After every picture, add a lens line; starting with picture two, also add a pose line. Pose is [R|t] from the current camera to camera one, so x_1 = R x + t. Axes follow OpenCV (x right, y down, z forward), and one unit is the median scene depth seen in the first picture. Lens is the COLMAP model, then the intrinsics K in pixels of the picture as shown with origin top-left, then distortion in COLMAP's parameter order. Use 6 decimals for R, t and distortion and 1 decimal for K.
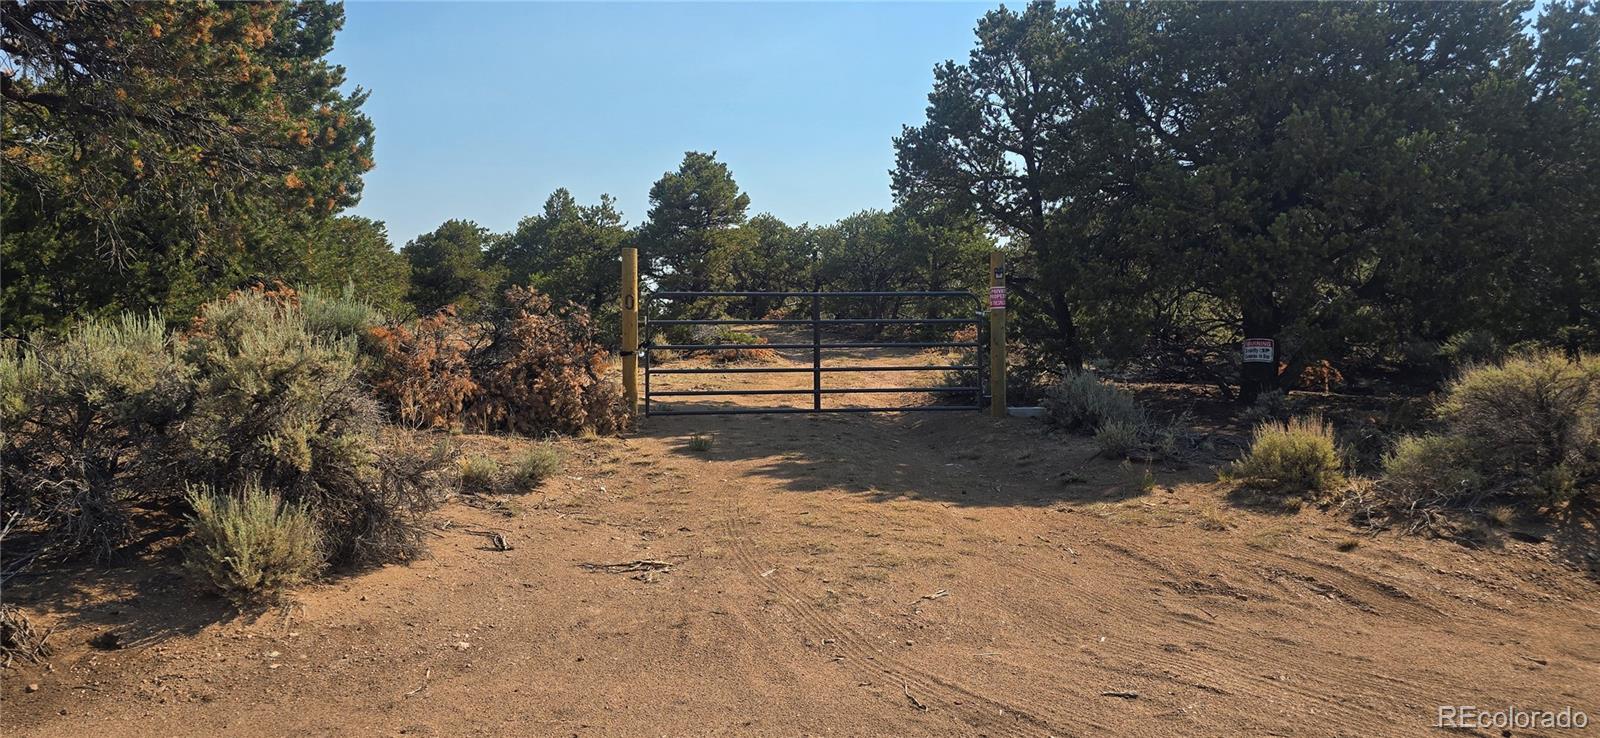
lens RADIAL K [[1148.7, 0, 800.0], [0, 1148.7, 369.0], [0, 0, 1]] dist [0.163240, -0.409152]
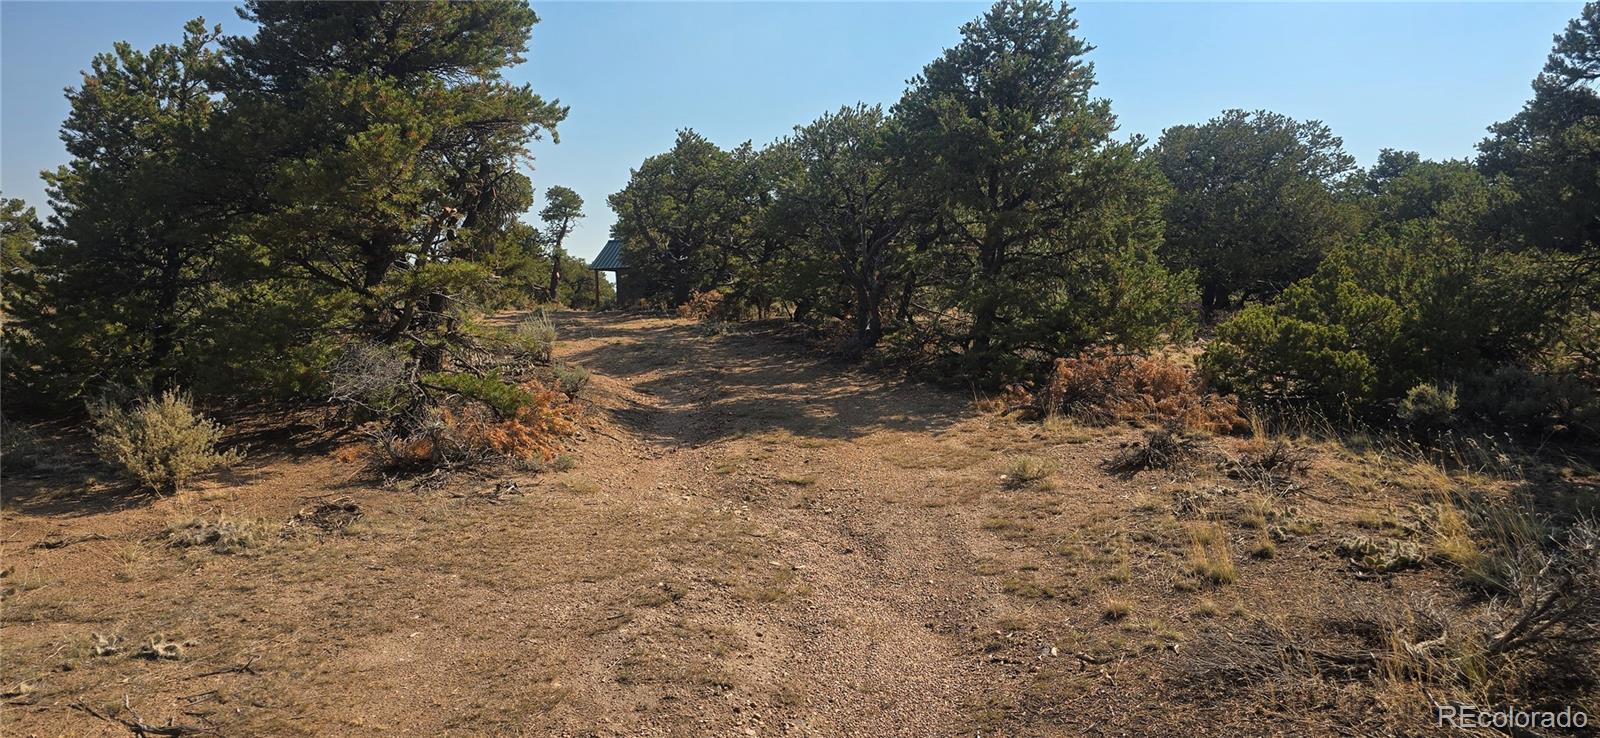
lens RADIAL K [[1146.8, 0, 833.8], [0, 1146.8, 376.2], [0, 0, 1]] dist [0.196978, -0.519135]
pose [[0.999489, -0.000184, 0.031957, 0.029732], [-0.000770, 0.999555, 0.029835, -0.027230], [-0.031948, -0.029844, 0.999044, 0.419790]]
